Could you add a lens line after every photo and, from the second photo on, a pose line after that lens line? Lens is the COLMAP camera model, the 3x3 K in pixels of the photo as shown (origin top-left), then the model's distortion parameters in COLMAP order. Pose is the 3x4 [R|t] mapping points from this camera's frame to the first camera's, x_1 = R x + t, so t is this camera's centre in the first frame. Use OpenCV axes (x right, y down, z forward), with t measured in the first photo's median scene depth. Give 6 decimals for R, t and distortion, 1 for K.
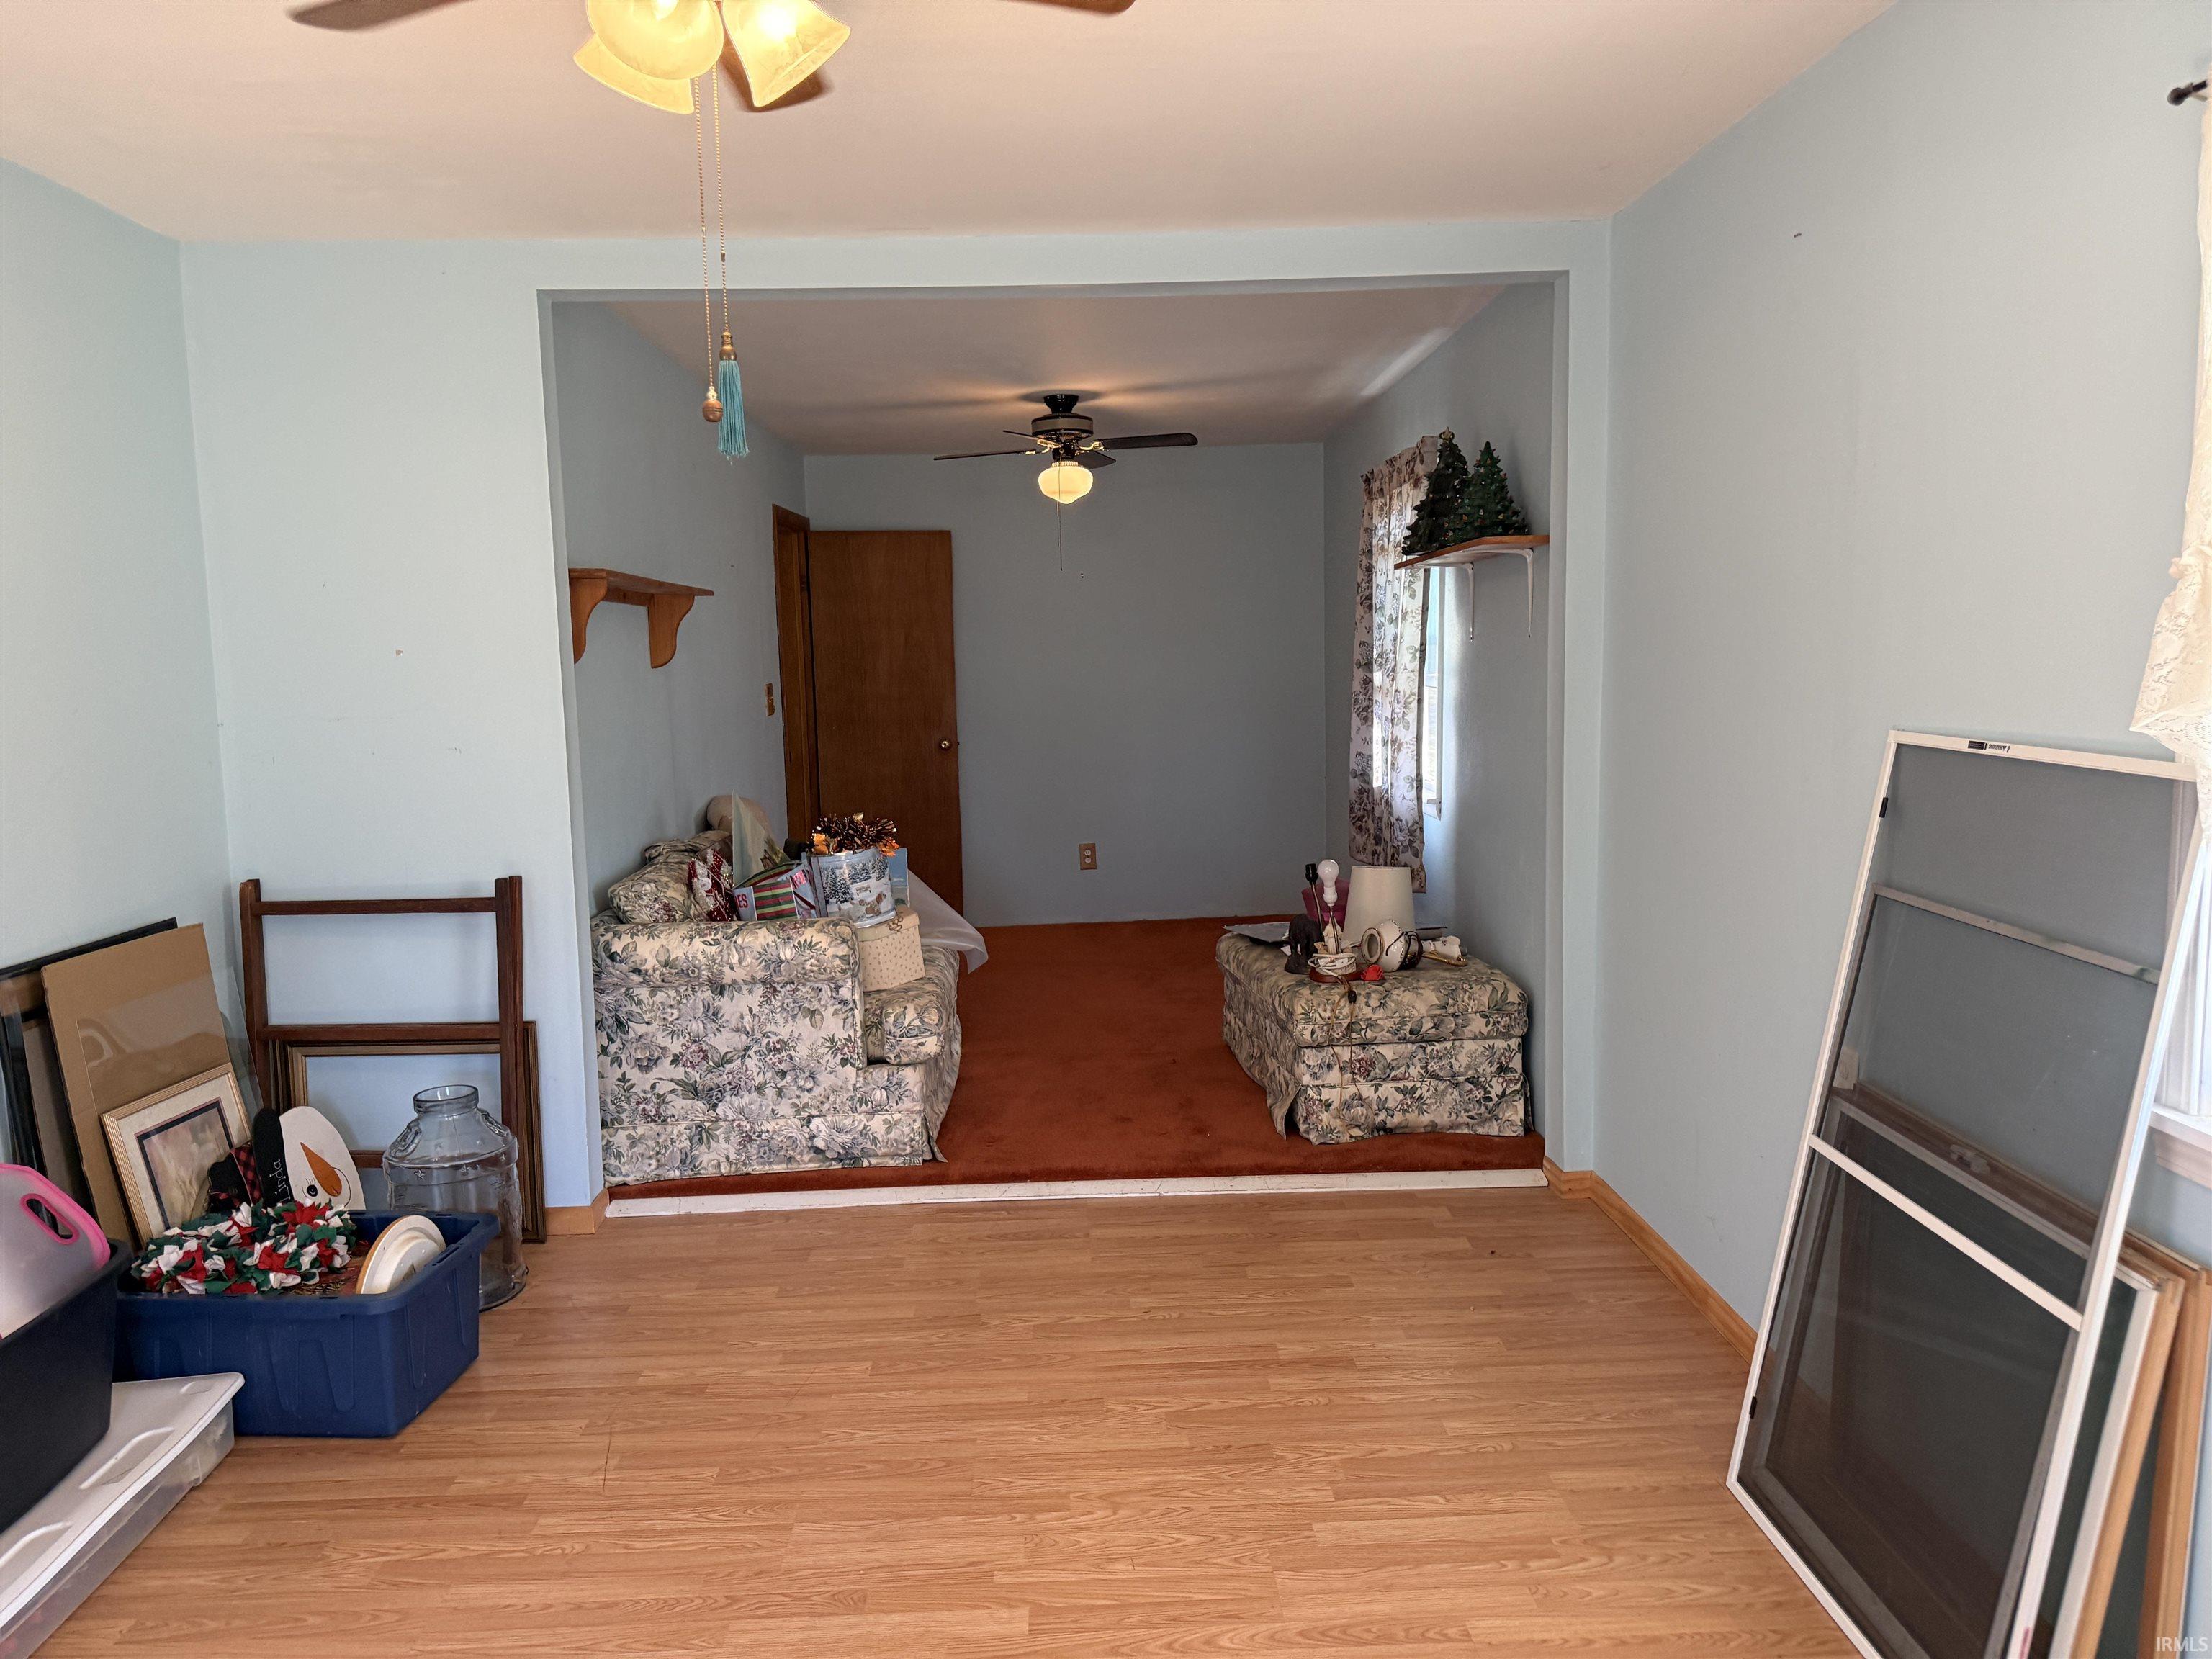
lens RADIAL K [[1561.1, 0, 1105.6], [0, 1561.1, 829.9], [0, 0, 1]] dist [-0.002198, -0.003634]
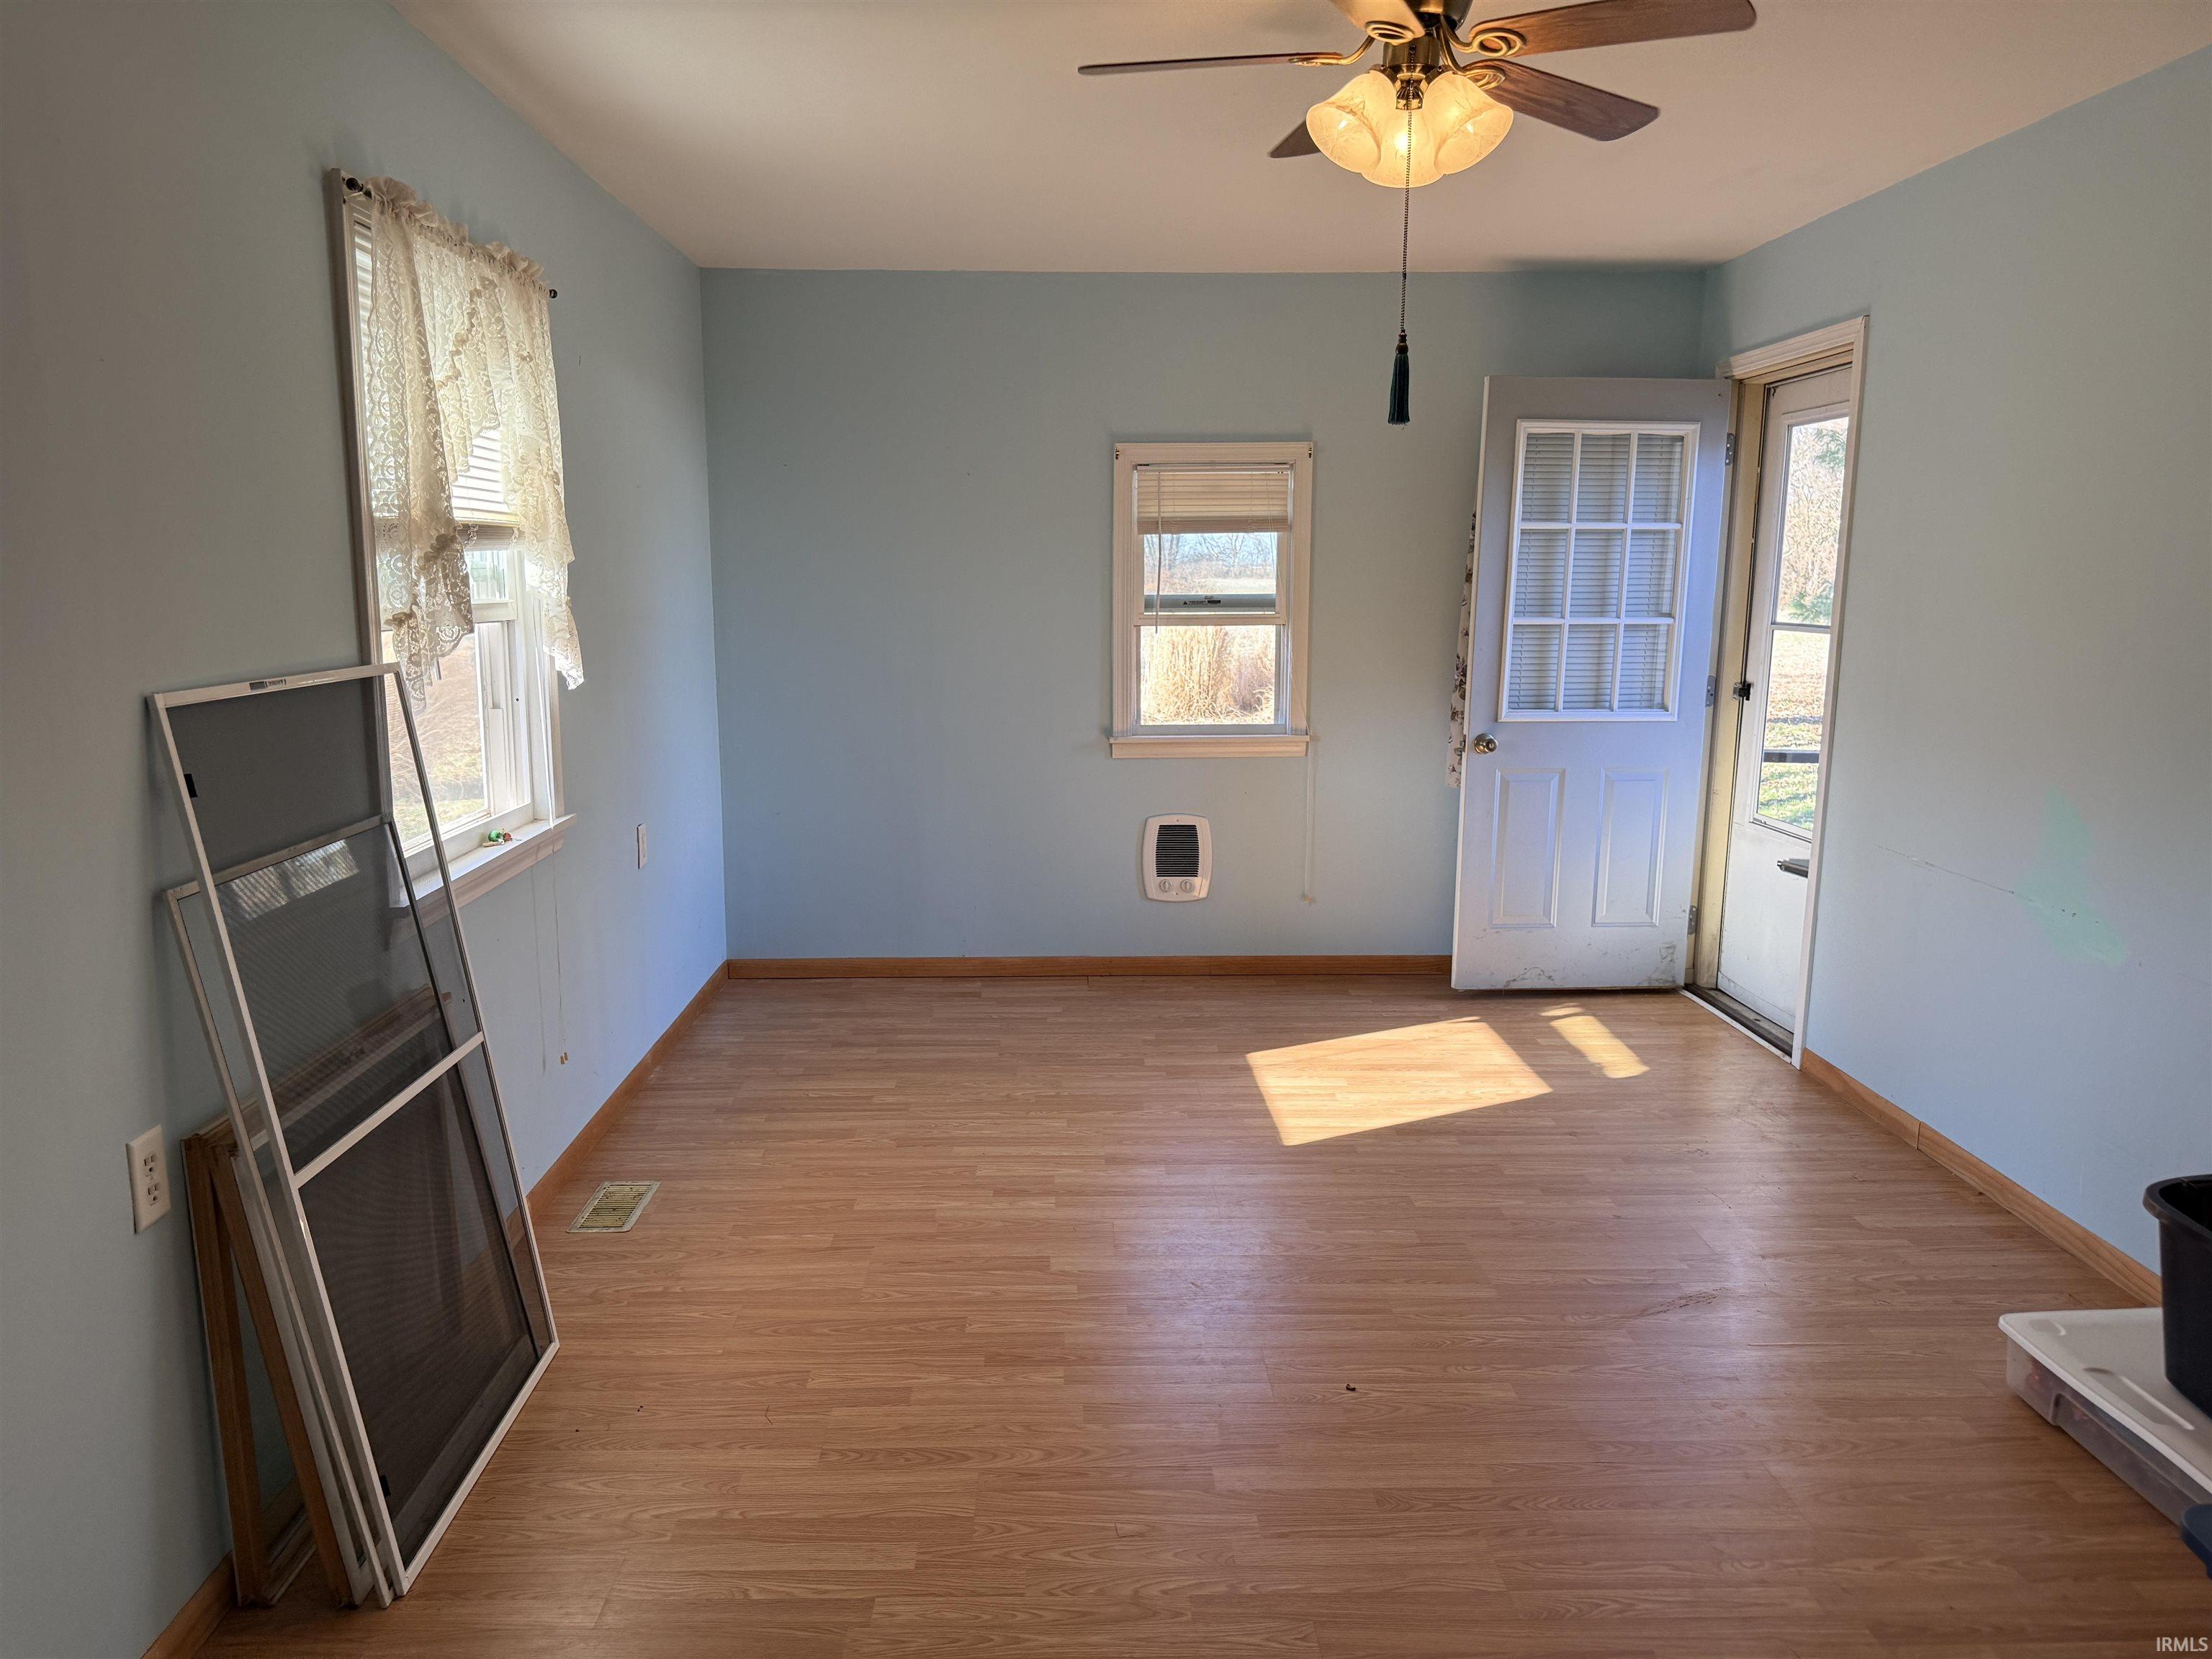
lens RADIAL K [[1561.1, 0, 1101.6], [0, 1561.1, 837.3], [0, 0, 1]] dist [-0.002198, -0.003634]
pose [[-0.999877, 0.015261, 0.003542, 0.017418], [0.015635, 0.957572, 0.287769, -0.226711], [0.001000, 0.287789, -0.957693, 1.875172]]
